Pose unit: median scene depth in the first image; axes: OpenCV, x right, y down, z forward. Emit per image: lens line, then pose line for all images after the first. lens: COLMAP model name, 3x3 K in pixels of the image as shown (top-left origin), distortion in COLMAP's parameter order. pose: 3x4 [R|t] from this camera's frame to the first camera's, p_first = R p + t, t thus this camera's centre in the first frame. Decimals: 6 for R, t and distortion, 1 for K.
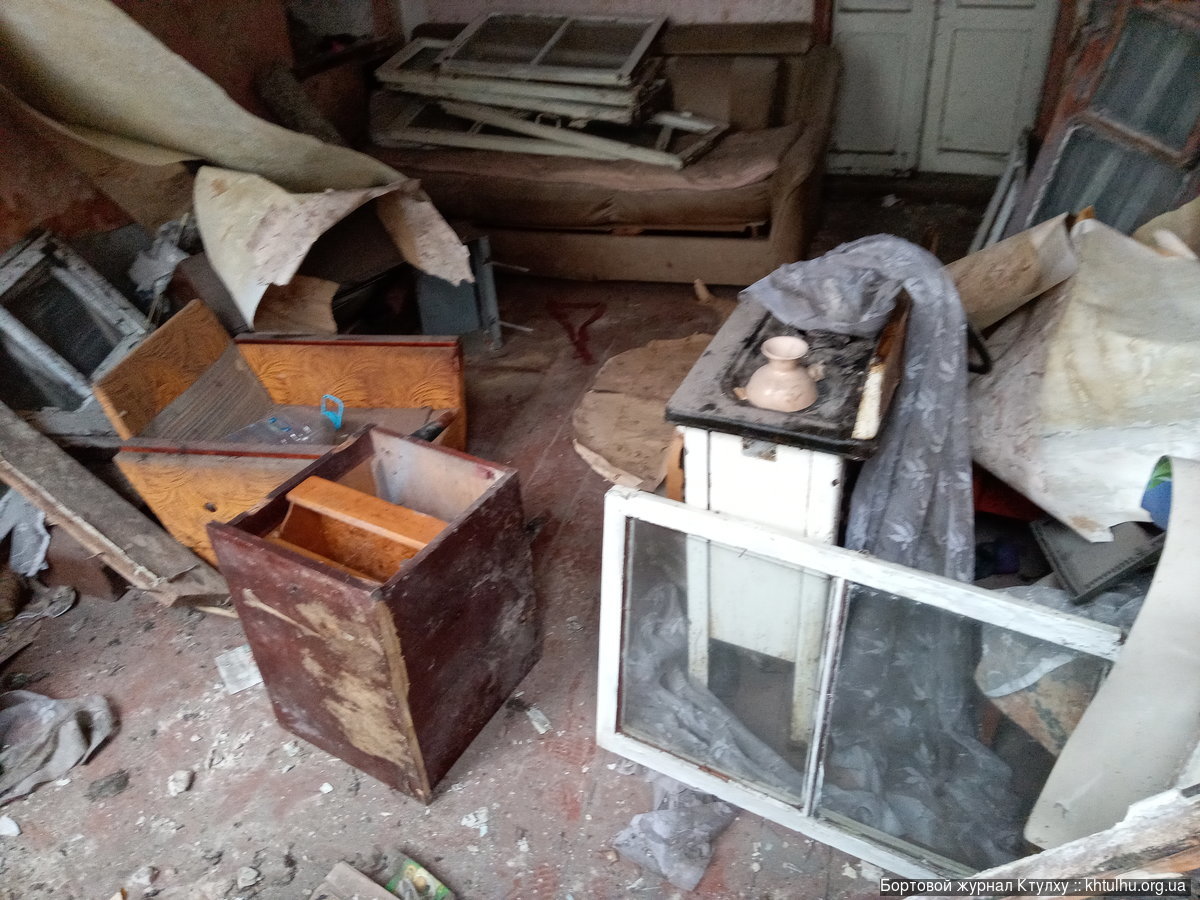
lens RADIAL K [[877.7, 0, 599.6], [0, 877.7, 433.2], [0, 0, 1]] dist [0.090948, -0.132091]
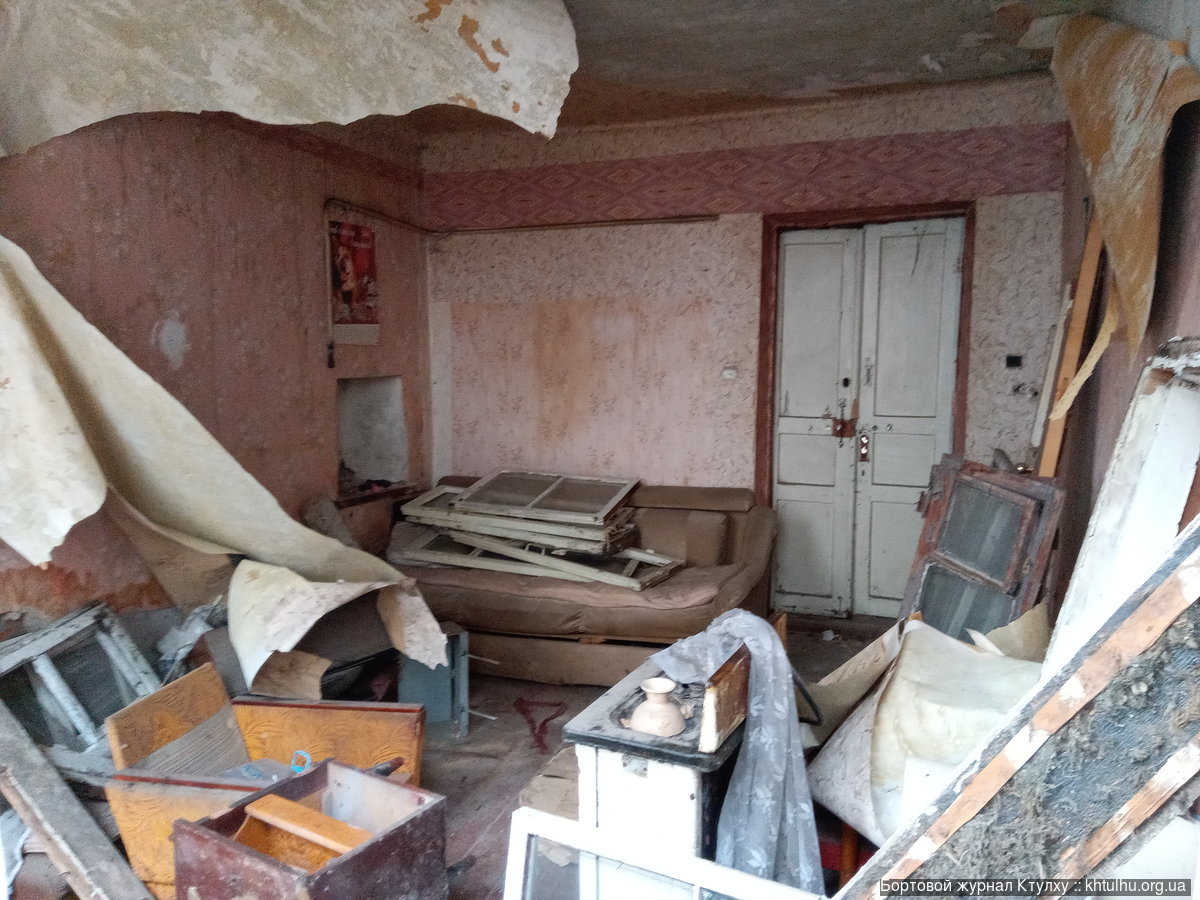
lens RADIAL K [[877.7, 0, 599.6], [0, 877.7, 433.2], [0, 0, 1]] dist [0.090948, -0.132091]
pose [[0.998070, 0.054053, -0.030585, 0.081853], [-0.062104, 0.872467, -0.484711, 0.121968], [0.000484, 0.485675, 0.874139, -0.178844]]
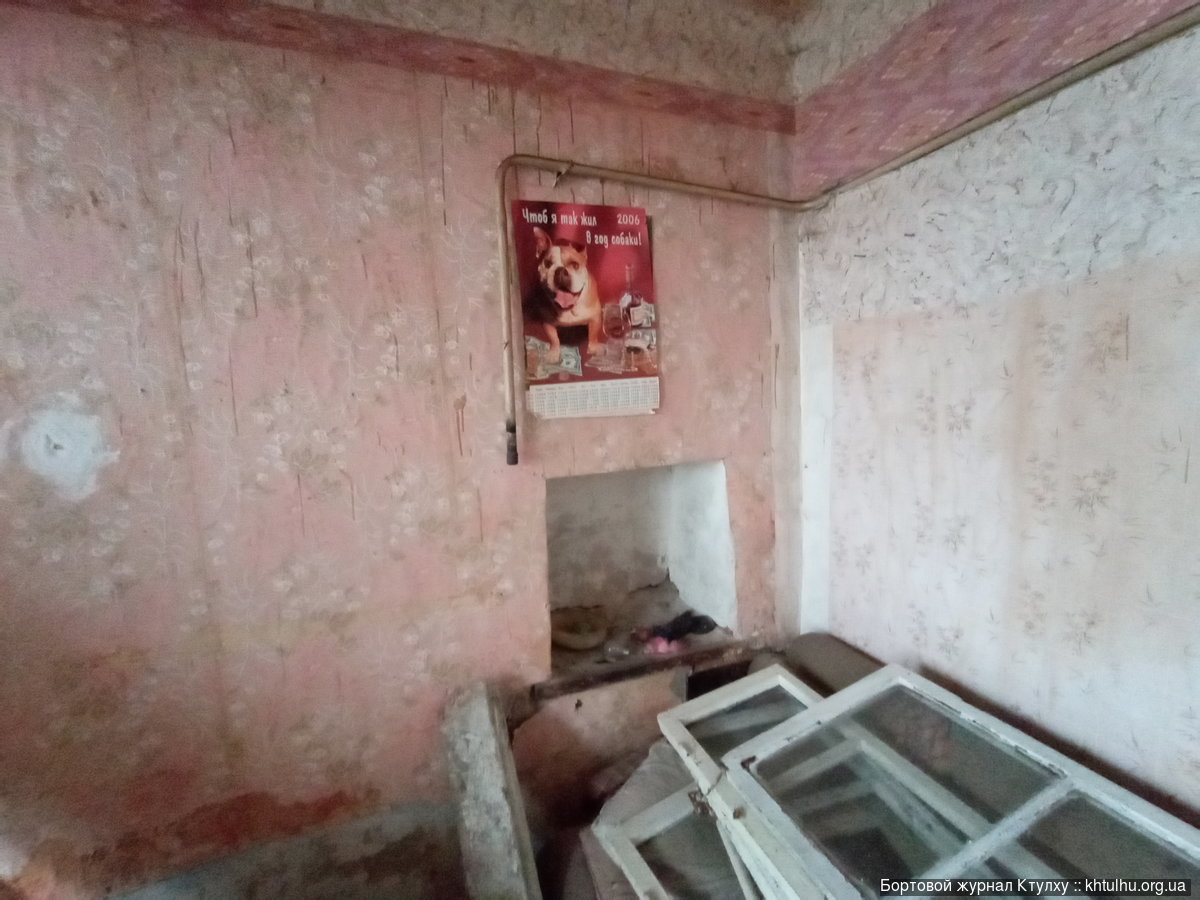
lens RADIAL K [[535.4, 0, 600.4], [0, 535.4, 454.7], [0, 0, 1]] dist [0.003030, 0.000525]
pose [[0.629219, 0.105947, -0.769973, 0.023028], [-0.426273, 0.875418, -0.227892, -0.582451], [0.649904, 0.471613, 0.595992, 0.797852]]
